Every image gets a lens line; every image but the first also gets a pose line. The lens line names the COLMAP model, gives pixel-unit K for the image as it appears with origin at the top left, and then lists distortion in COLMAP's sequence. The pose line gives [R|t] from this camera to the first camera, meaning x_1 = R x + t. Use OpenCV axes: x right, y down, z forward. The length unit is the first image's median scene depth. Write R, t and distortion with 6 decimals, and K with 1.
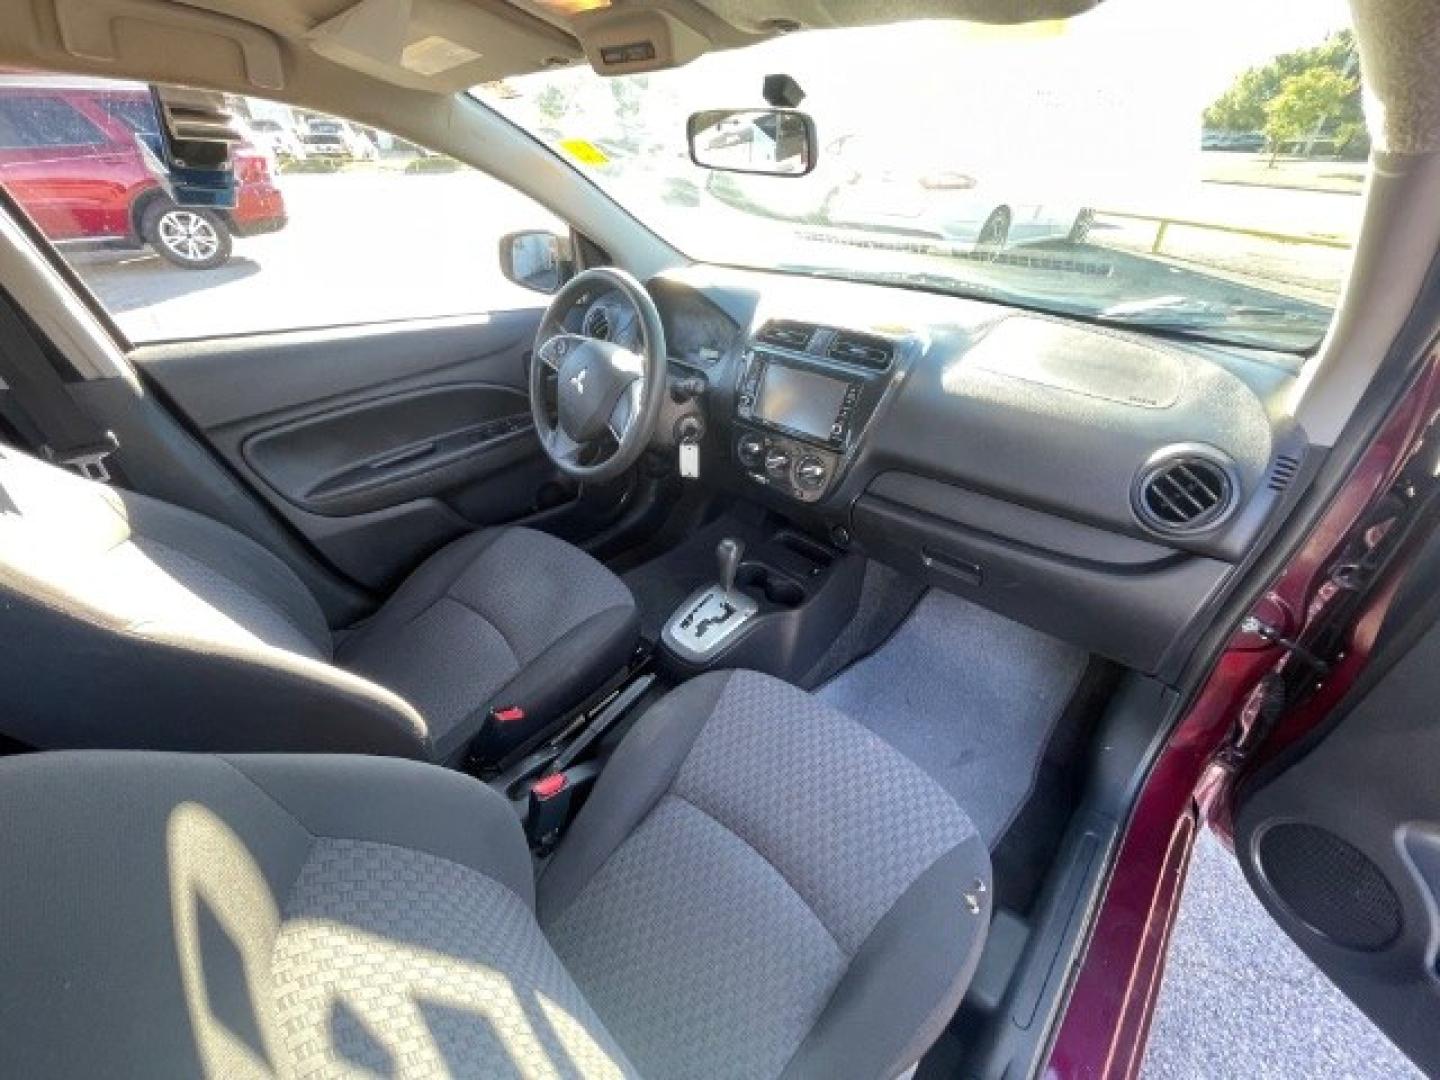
lens RADIAL K [[580.6, 0, 720.0], [0, 580.6, 540.0], [0, 0, 1]] dist [-0.000896, -0.000153]
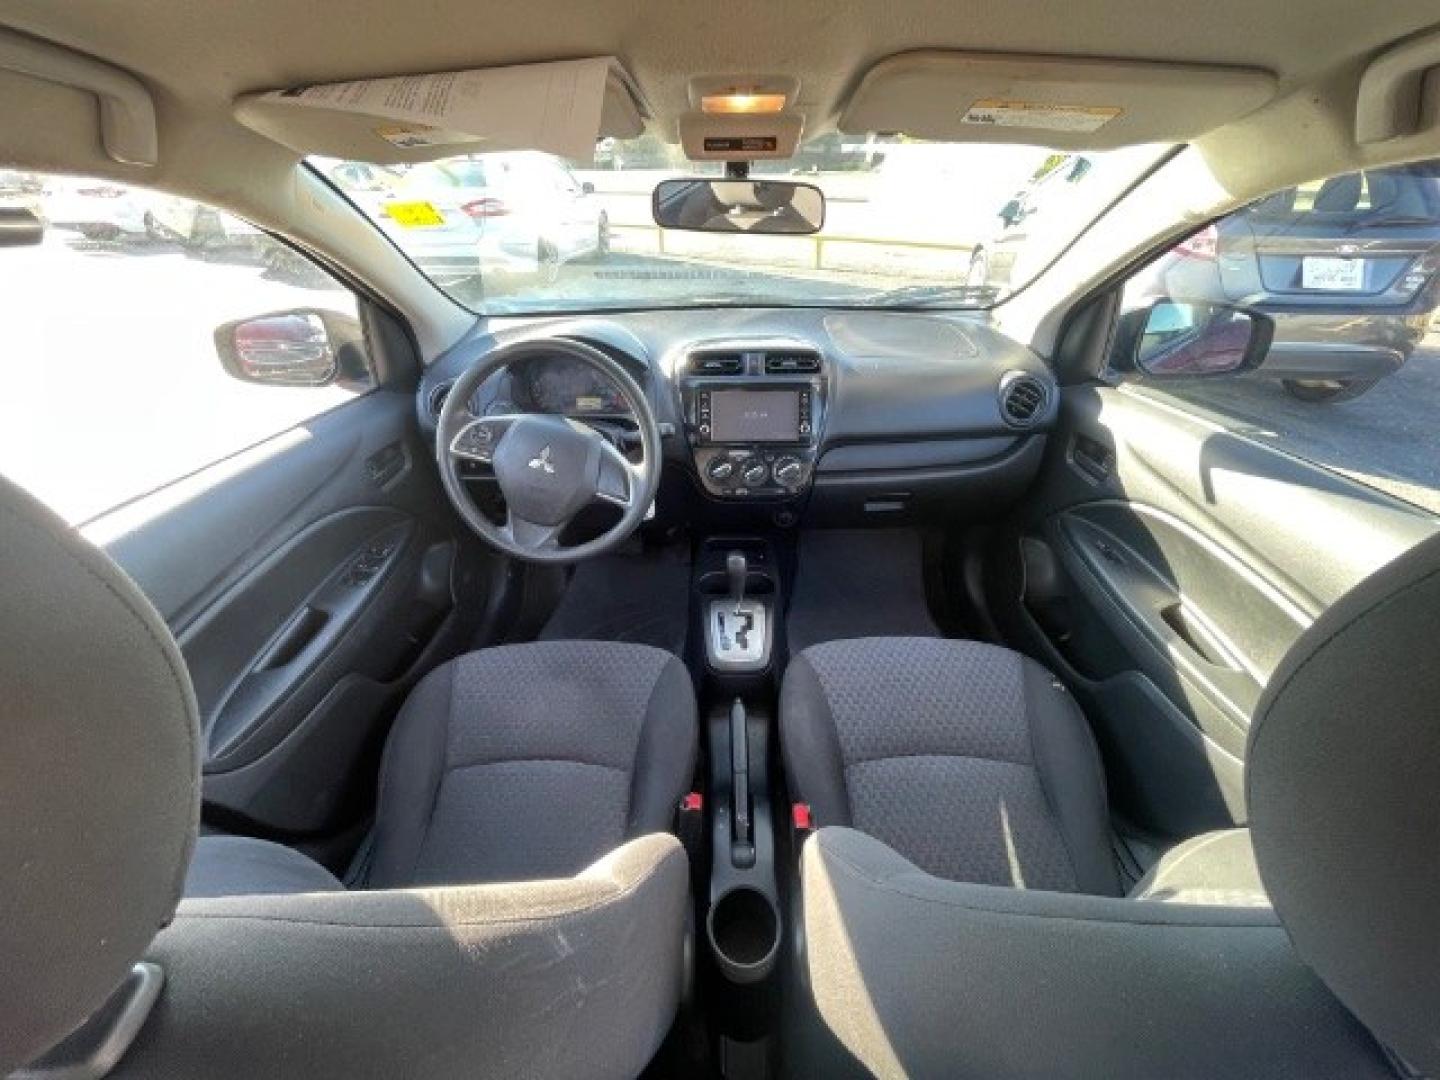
lens RADIAL K [[580.6, 0, 720.0], [0, 580.6, 540.0], [0, 0, 1]] dist [-0.000896, -0.000153]
pose [[0.742056, -0.379459, 0.552598, -0.574966], [0.387814, 0.915410, 0.107820, -0.147917], [-0.546767, 0.134297, 0.826445, 0.108104]]
